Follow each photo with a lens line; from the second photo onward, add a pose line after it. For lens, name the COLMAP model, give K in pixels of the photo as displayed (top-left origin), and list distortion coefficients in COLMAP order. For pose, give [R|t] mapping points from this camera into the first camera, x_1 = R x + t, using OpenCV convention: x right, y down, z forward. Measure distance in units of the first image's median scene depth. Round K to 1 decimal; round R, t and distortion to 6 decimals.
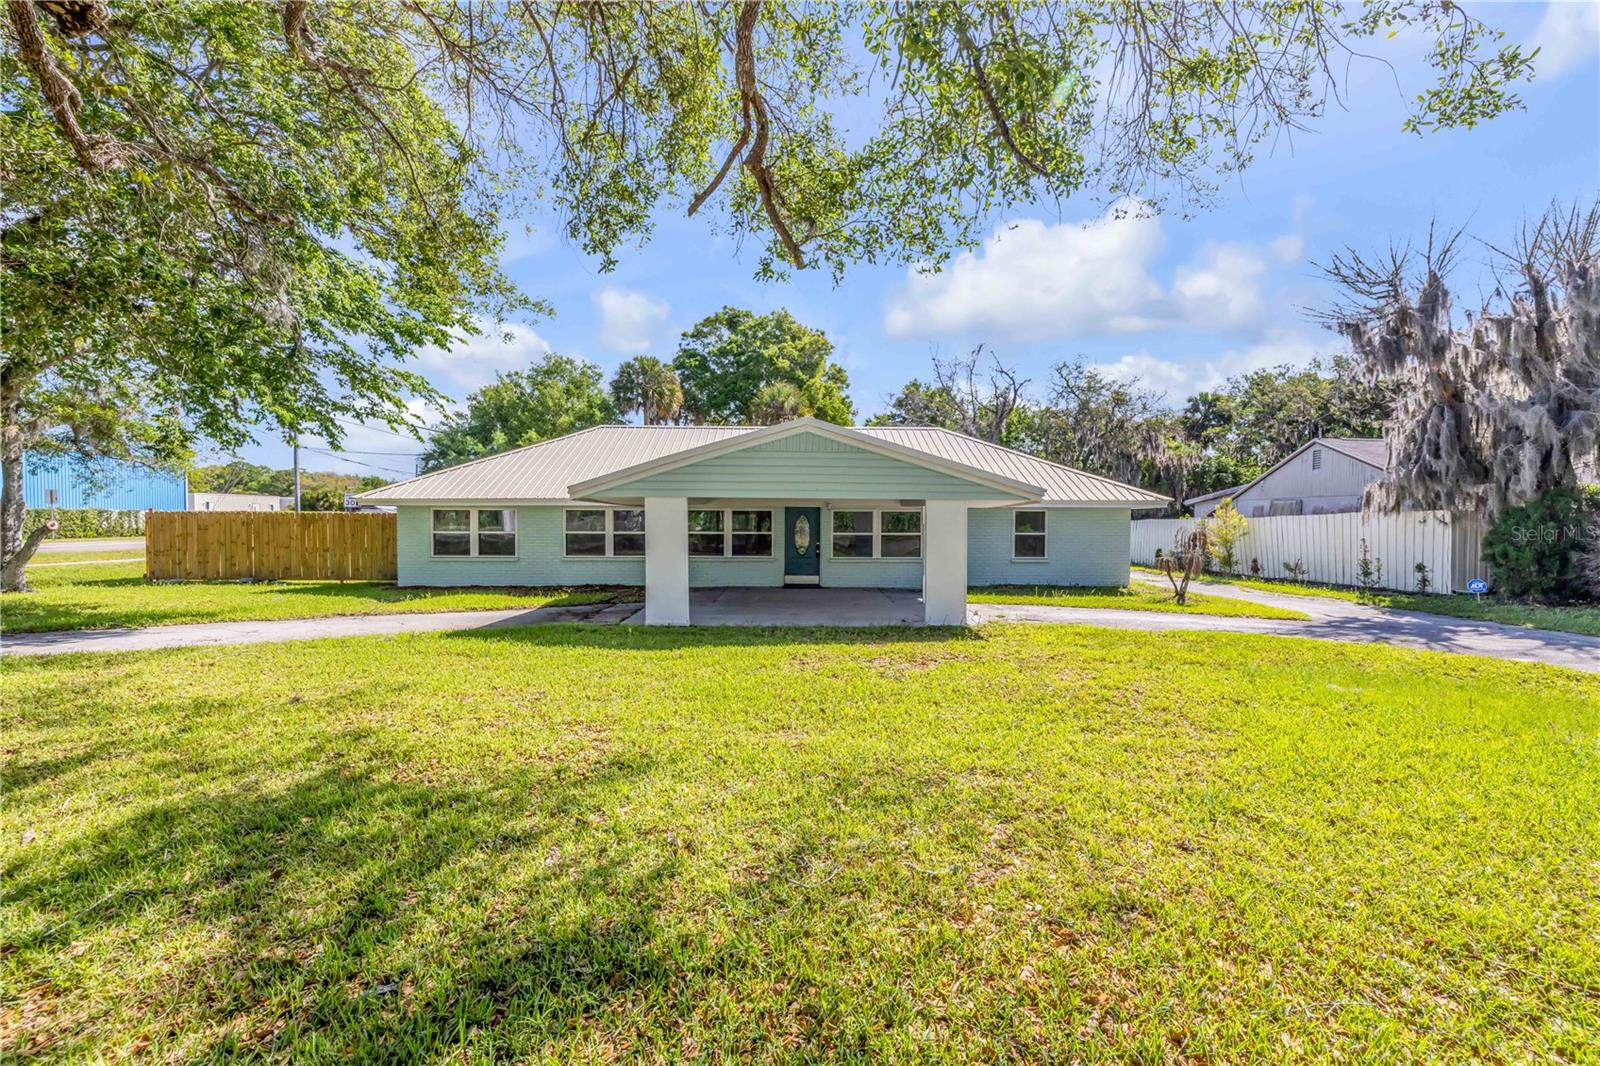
lens RADIAL K [[704.5, 0, 785.9], [0, 704.5, 532.2], [0, 0, 1]] dist [-0.001211, -0.000114]
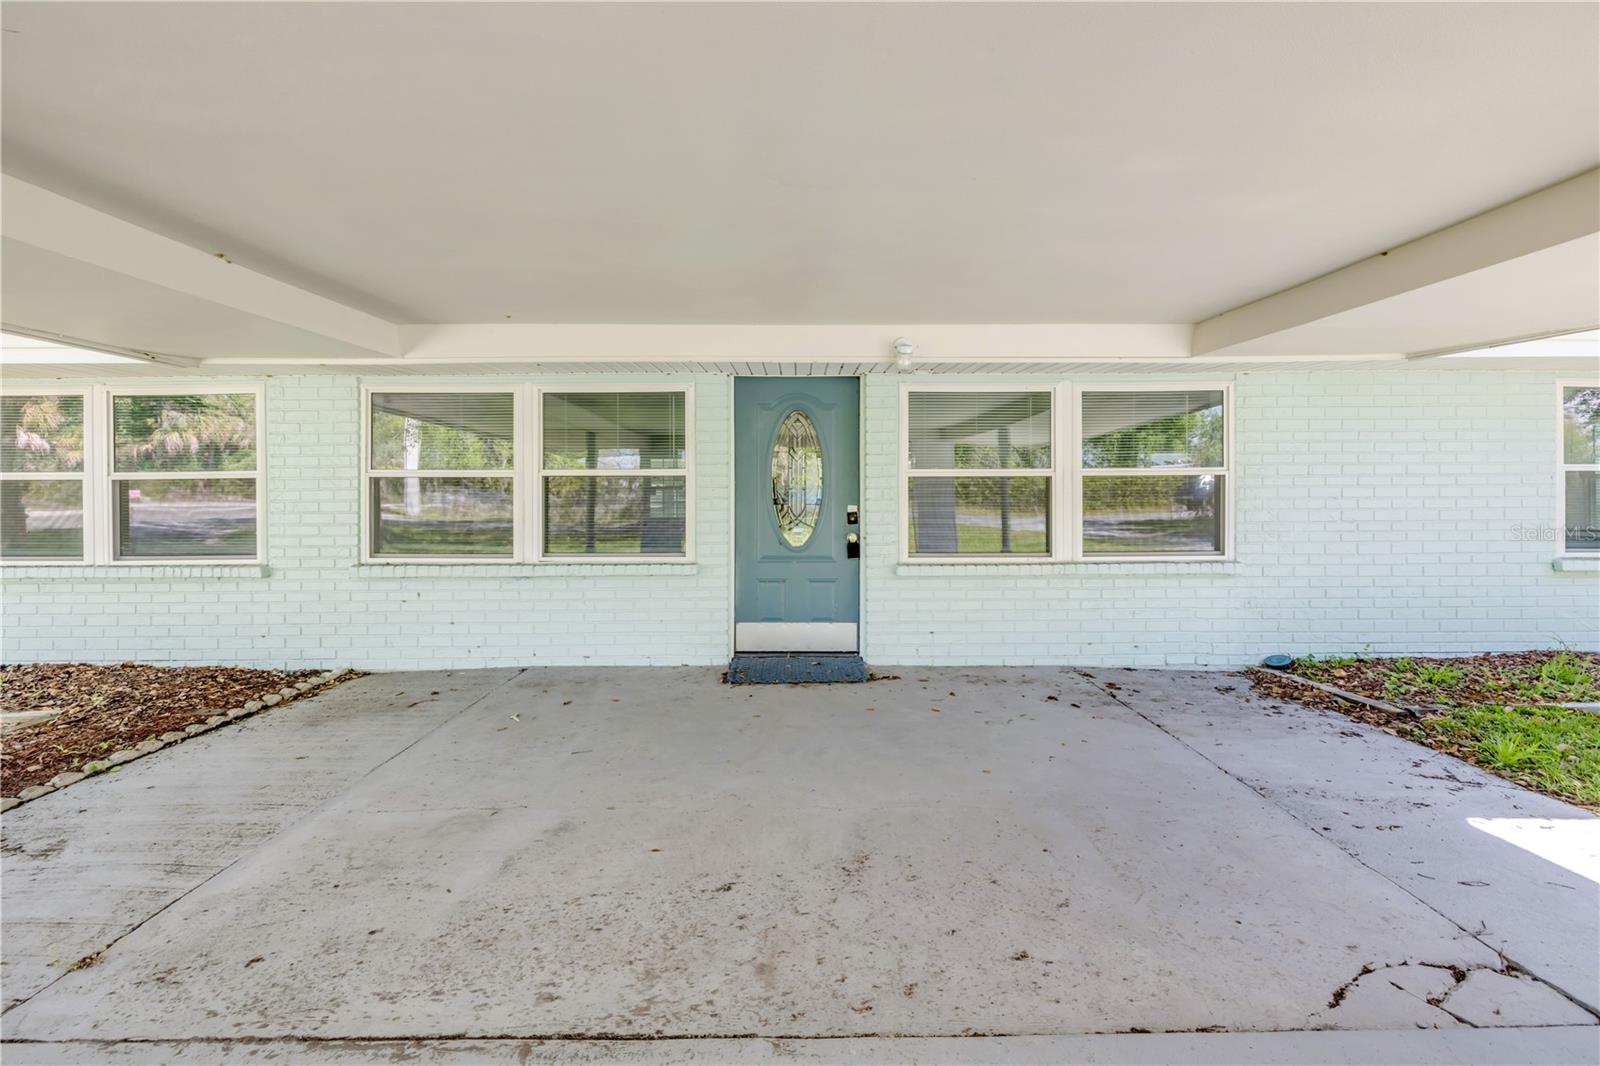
lens RADIAL K [[1320.7, 0, 778.5], [0, 1320.7, 507.0], [0, 0, 1]] dist [0.004229, -0.003393]
pose [[0.999859, -0.008446, -0.014527, 0.024953], [0.008477, 0.999962, 0.002015, 0.014352], [0.014510, -0.002137, 0.999892, 0.498363]]
